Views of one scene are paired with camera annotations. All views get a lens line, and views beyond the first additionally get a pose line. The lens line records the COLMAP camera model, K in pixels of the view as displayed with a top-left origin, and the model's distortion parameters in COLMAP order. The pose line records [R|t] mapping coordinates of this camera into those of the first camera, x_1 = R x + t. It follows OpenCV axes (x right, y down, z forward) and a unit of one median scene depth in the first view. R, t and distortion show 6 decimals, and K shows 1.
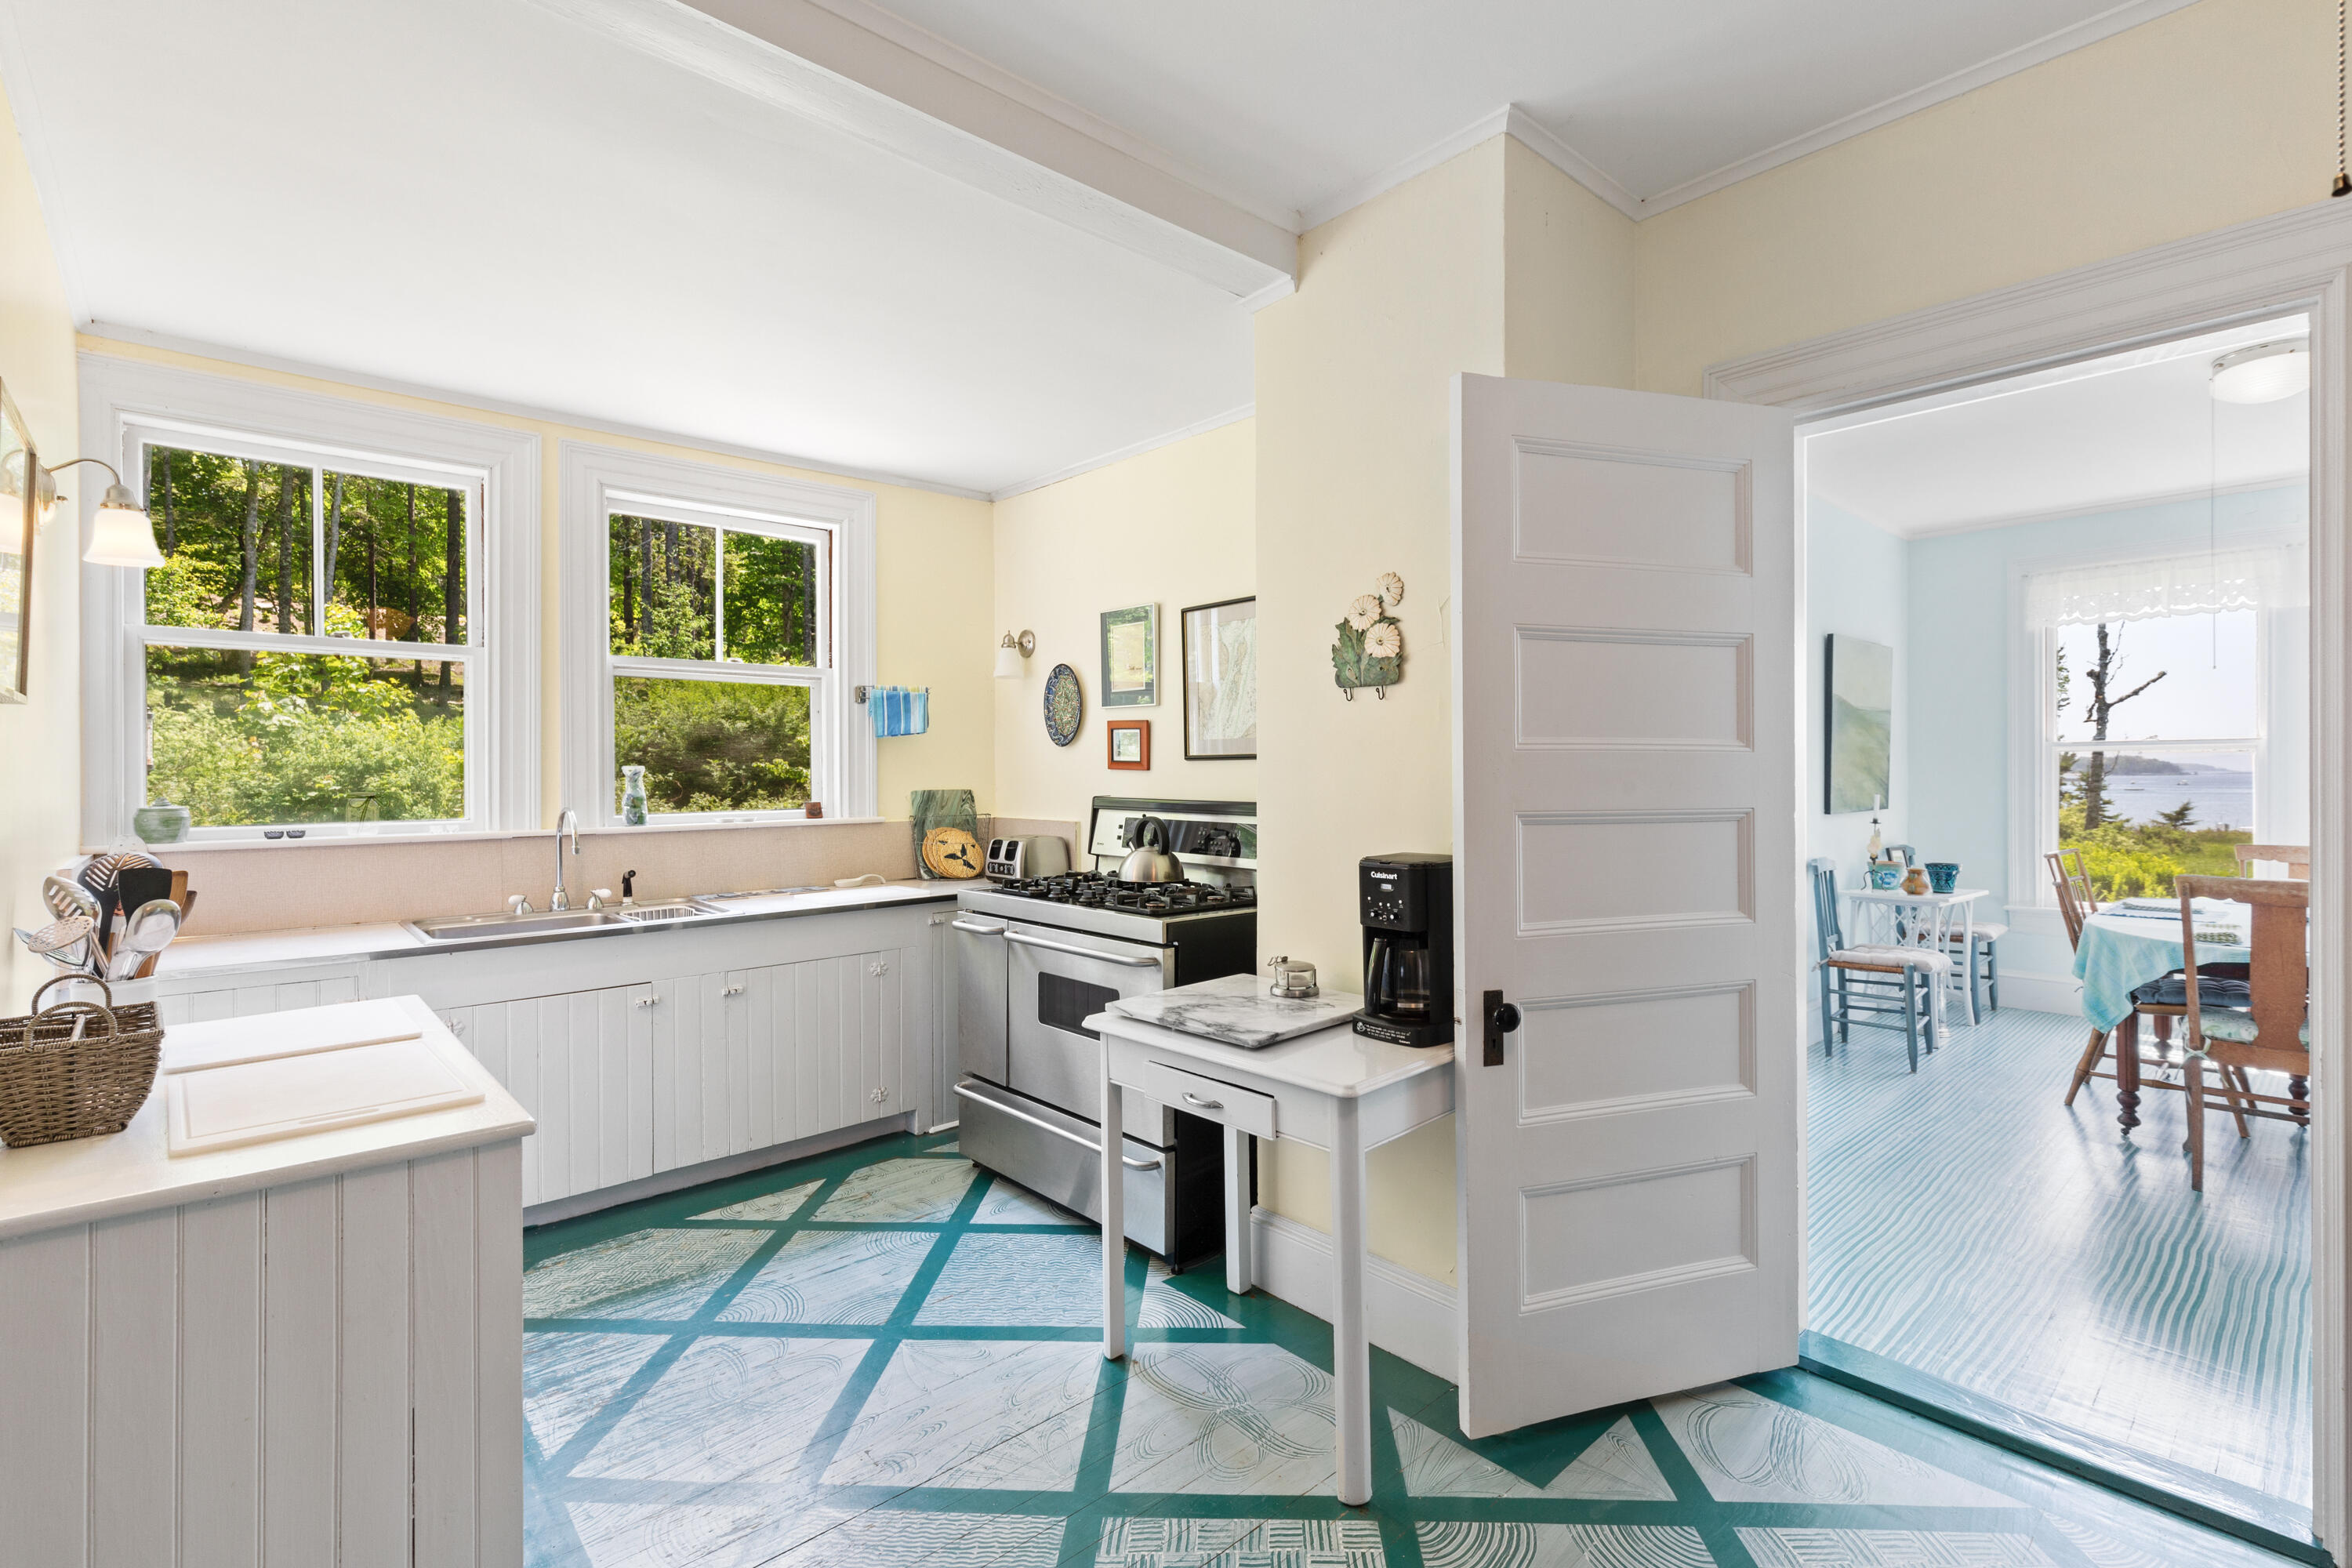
lens RADIAL K [[1097.0, 0, 1170.9], [0, 1097.0, 771.5], [0, 0, 1]] dist [0.000958, 0.000001]
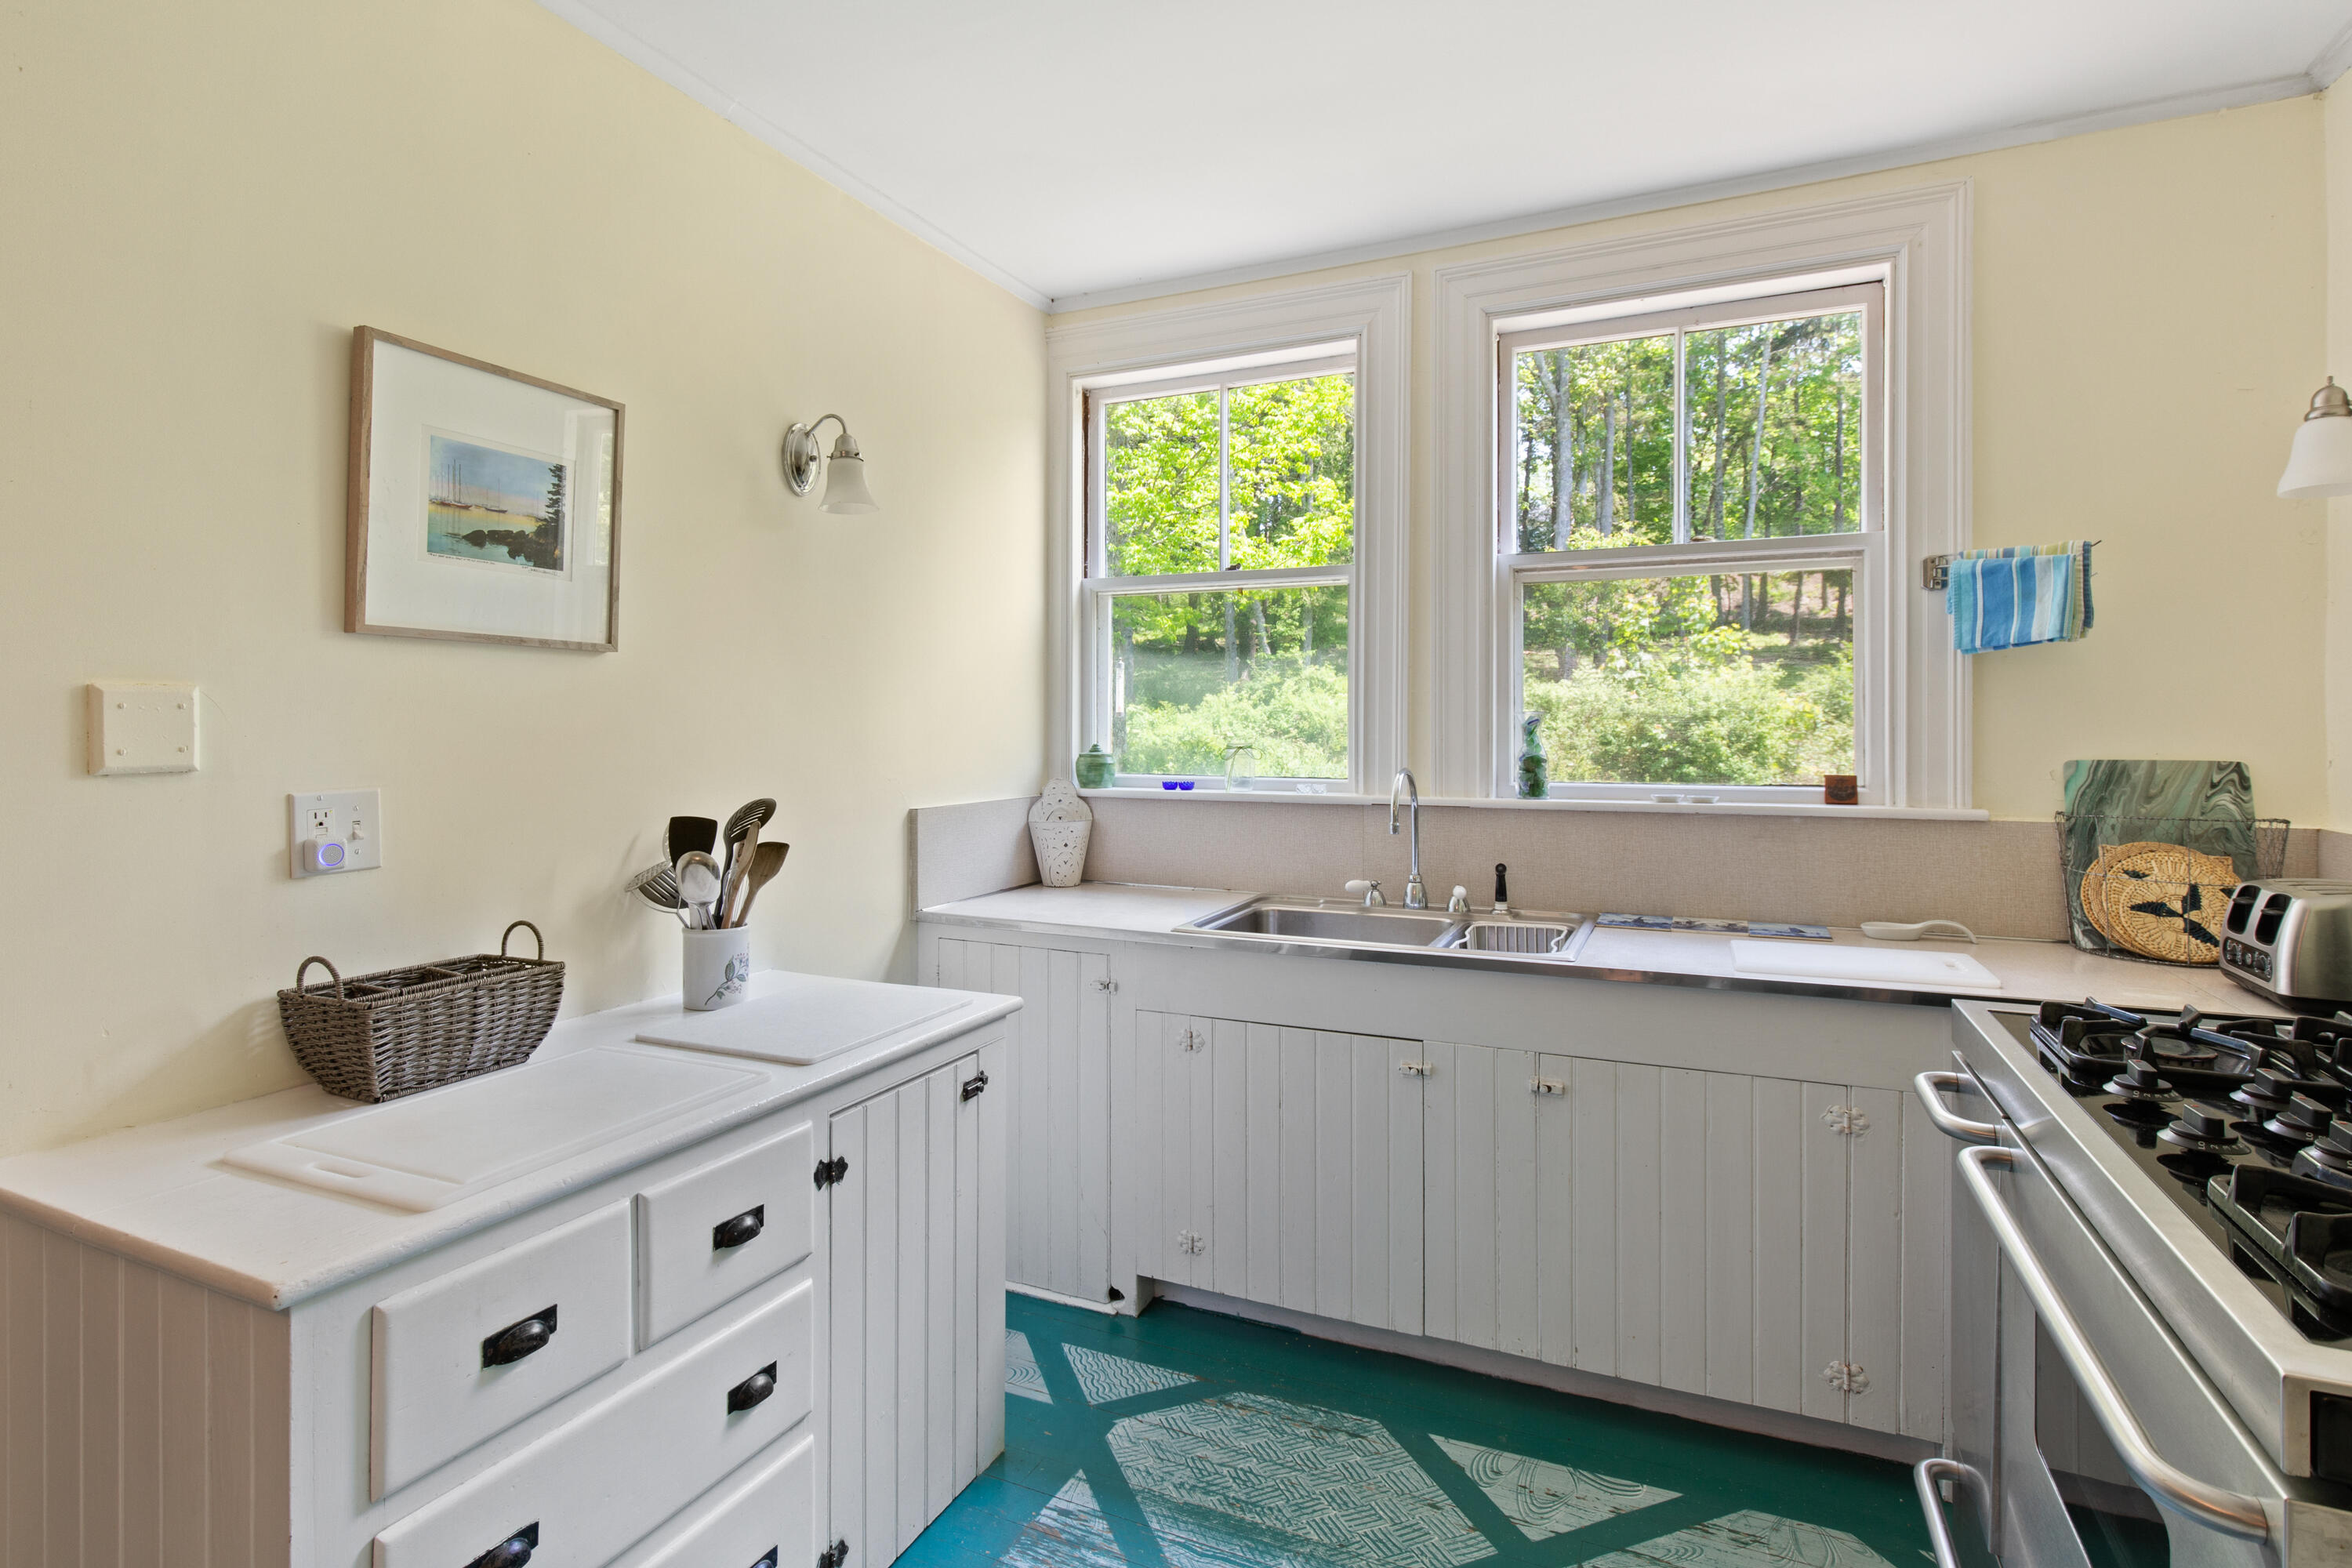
lens RADIAL K [[1163.0, 0, 1175.9], [0, 1163.0, 721.1], [0, 0, 1]] dist [-0.001790, -0.000462]
pose [[0.404058, 0.002696, -0.914729, 0.103150], [-0.003281, 0.999993, 0.001498, 0.000895], [0.914727, 0.002396, 0.404065, 0.596445]]
